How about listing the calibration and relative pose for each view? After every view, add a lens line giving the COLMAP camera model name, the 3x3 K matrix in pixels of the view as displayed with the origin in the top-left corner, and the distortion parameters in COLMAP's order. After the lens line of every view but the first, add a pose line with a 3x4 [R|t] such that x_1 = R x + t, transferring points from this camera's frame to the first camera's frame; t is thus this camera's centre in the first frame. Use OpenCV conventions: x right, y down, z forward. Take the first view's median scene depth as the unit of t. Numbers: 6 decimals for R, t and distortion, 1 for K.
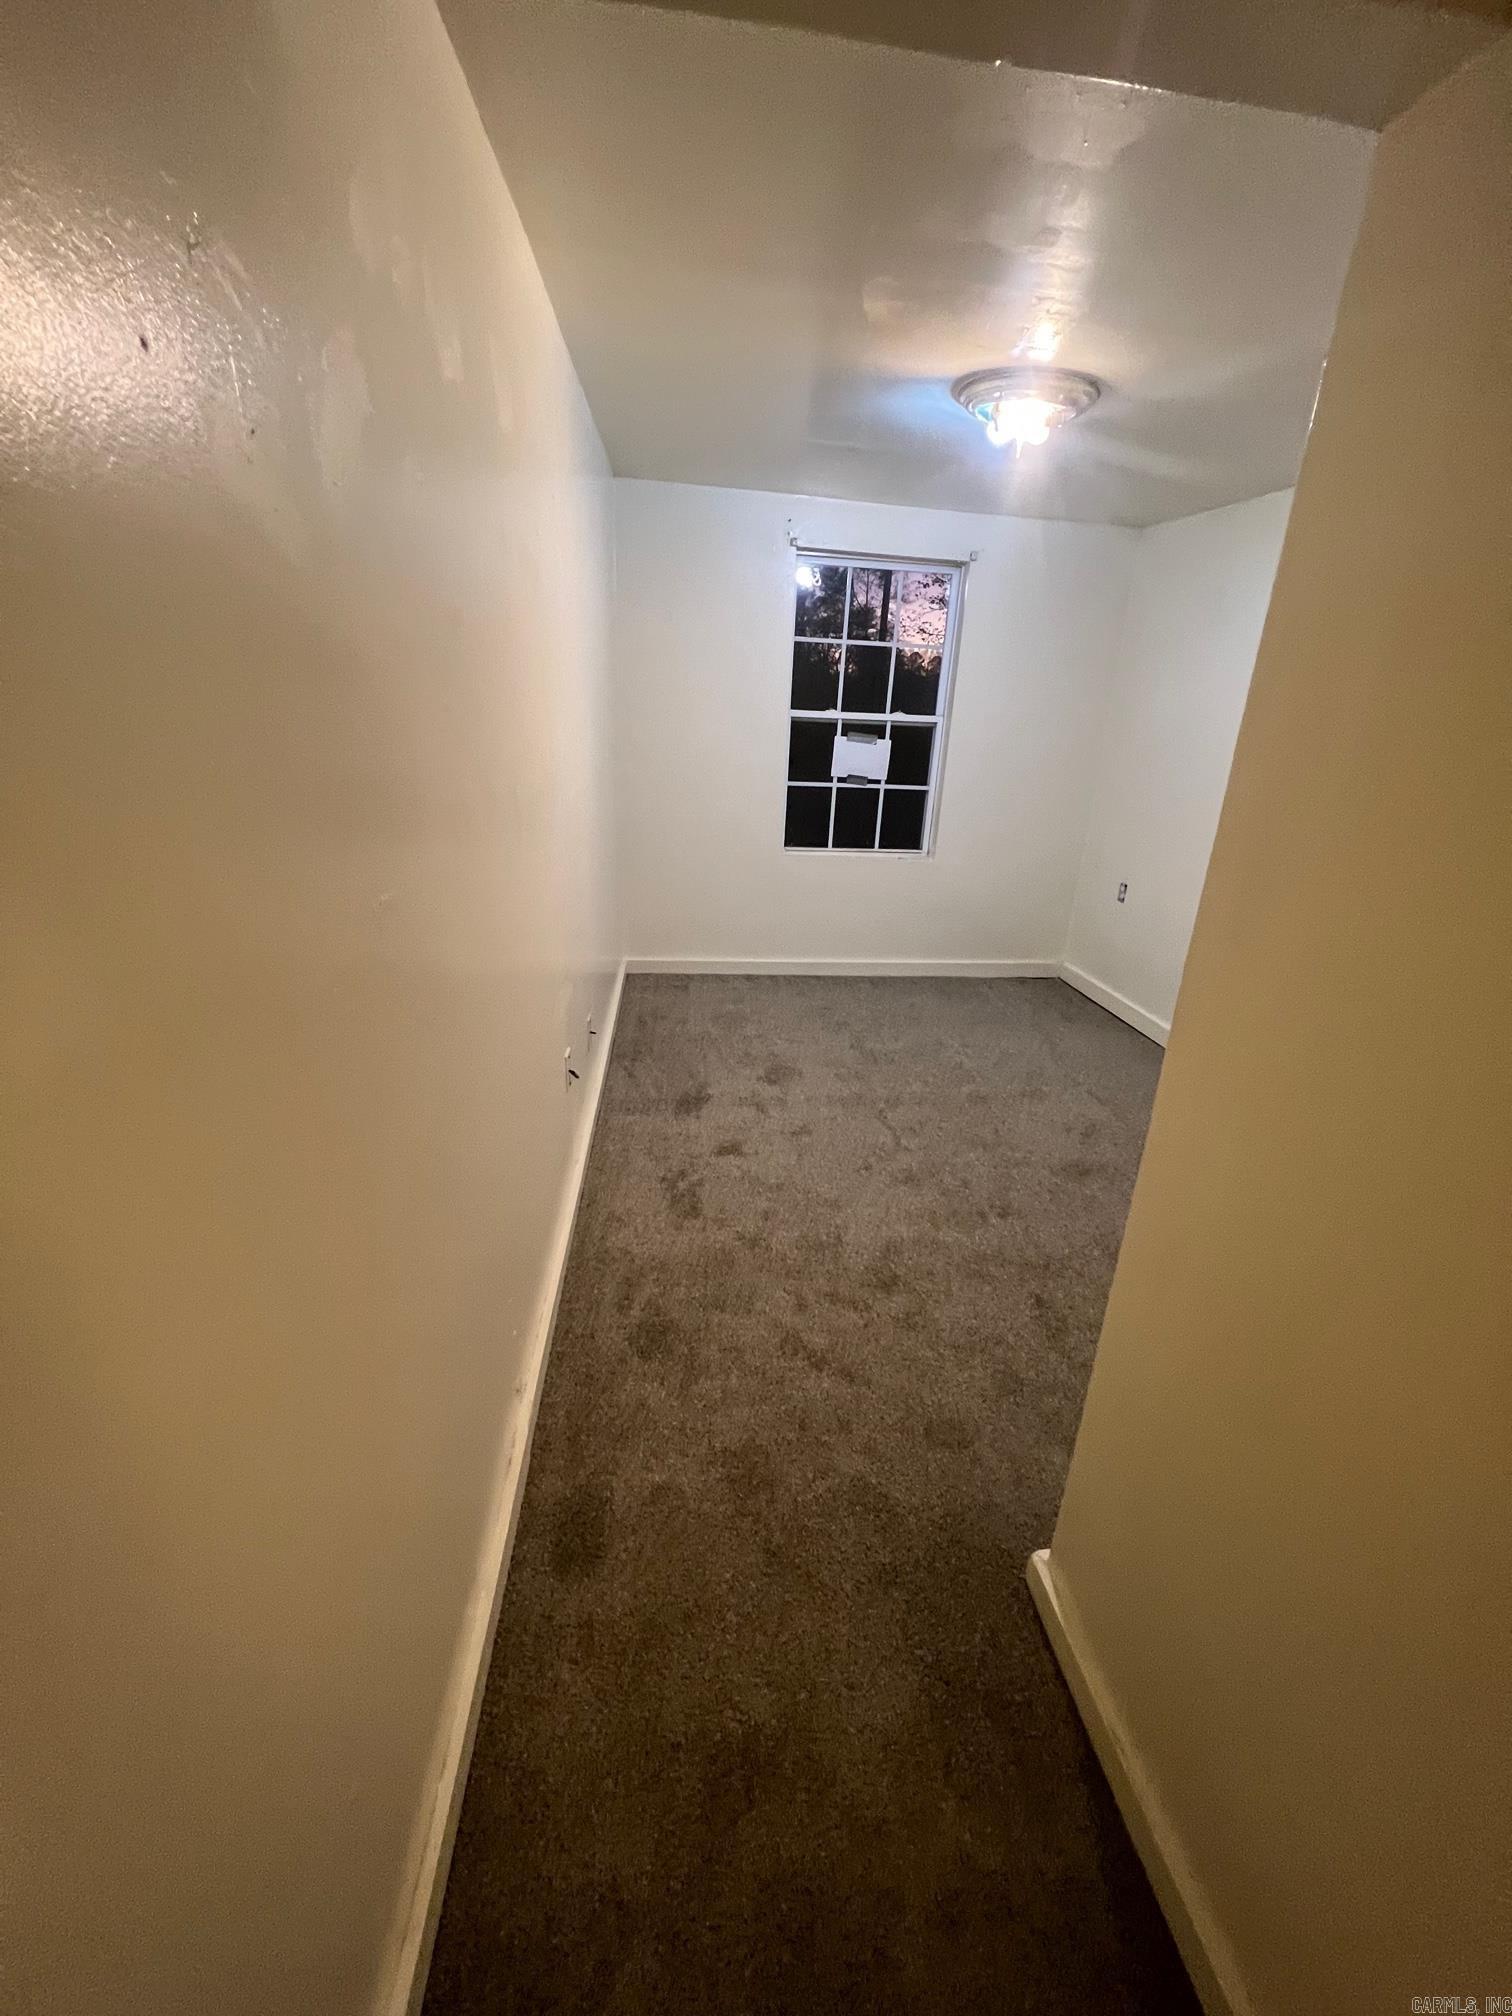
lens RADIAL K [[808.8, 0, 763.5], [0, 808.8, 999.6], [0, 0, 1]] dist [-0.002006, -0.000050]
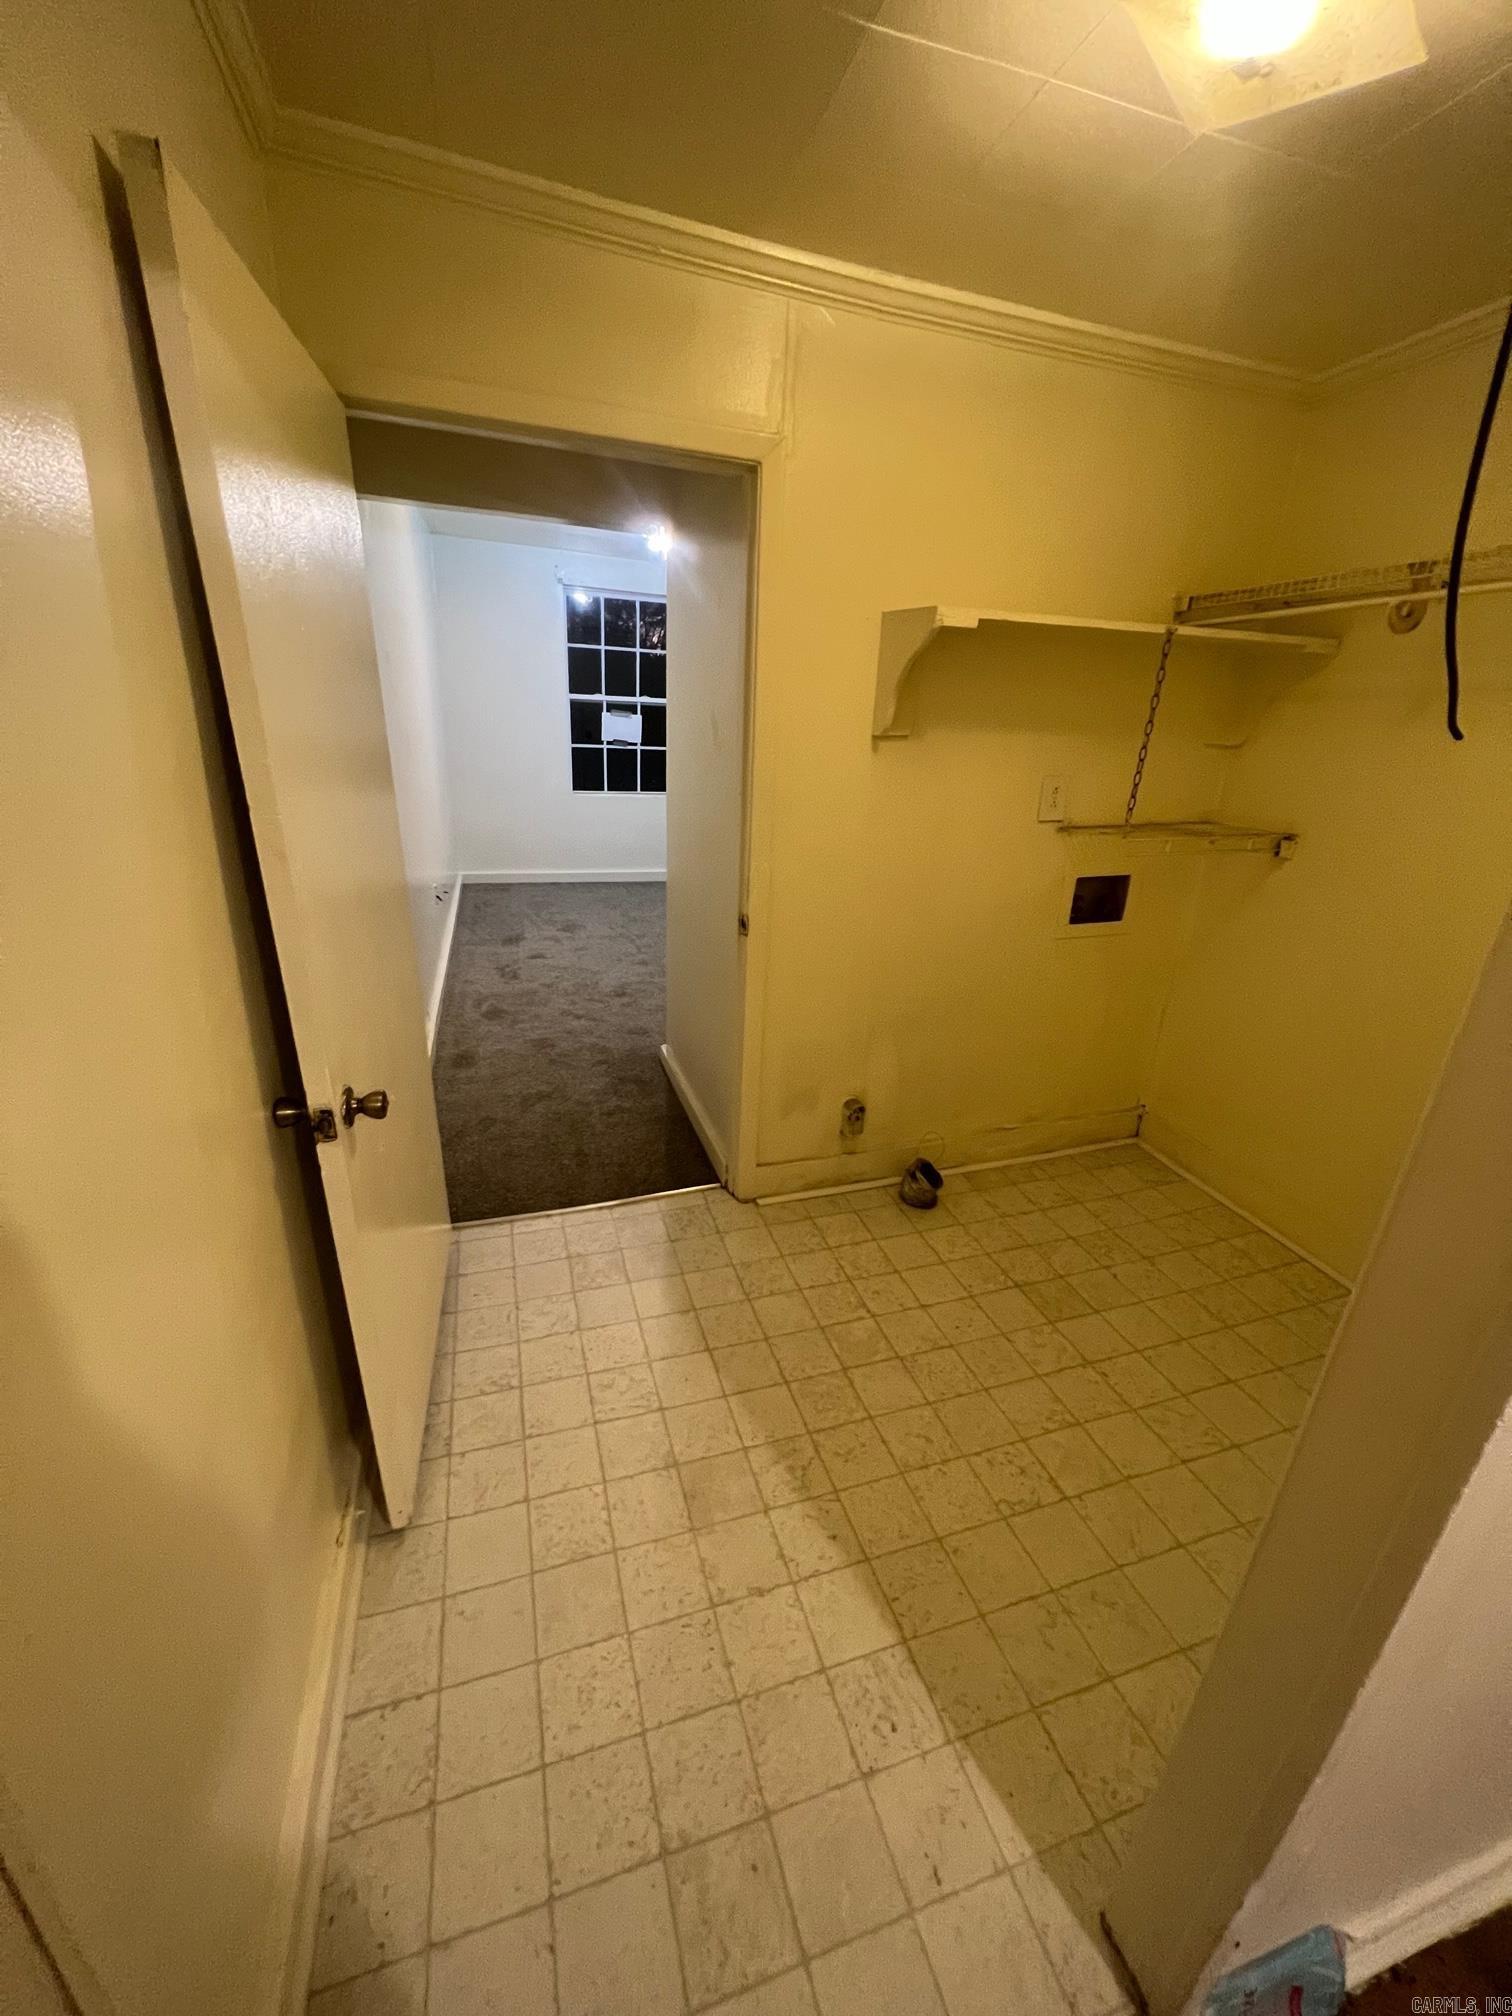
lens RADIAL K [[808.8, 0, 760.3], [0, 808.8, 1008.8], [0, 0, 1]] dist [-0.002006, -0.000050]
pose [[0.980257, -0.063774, 0.187160, 0.066025], [0.059160, 0.997793, 0.030138, 0.193914], [-0.188669, -0.018471, 0.981867, -0.531942]]
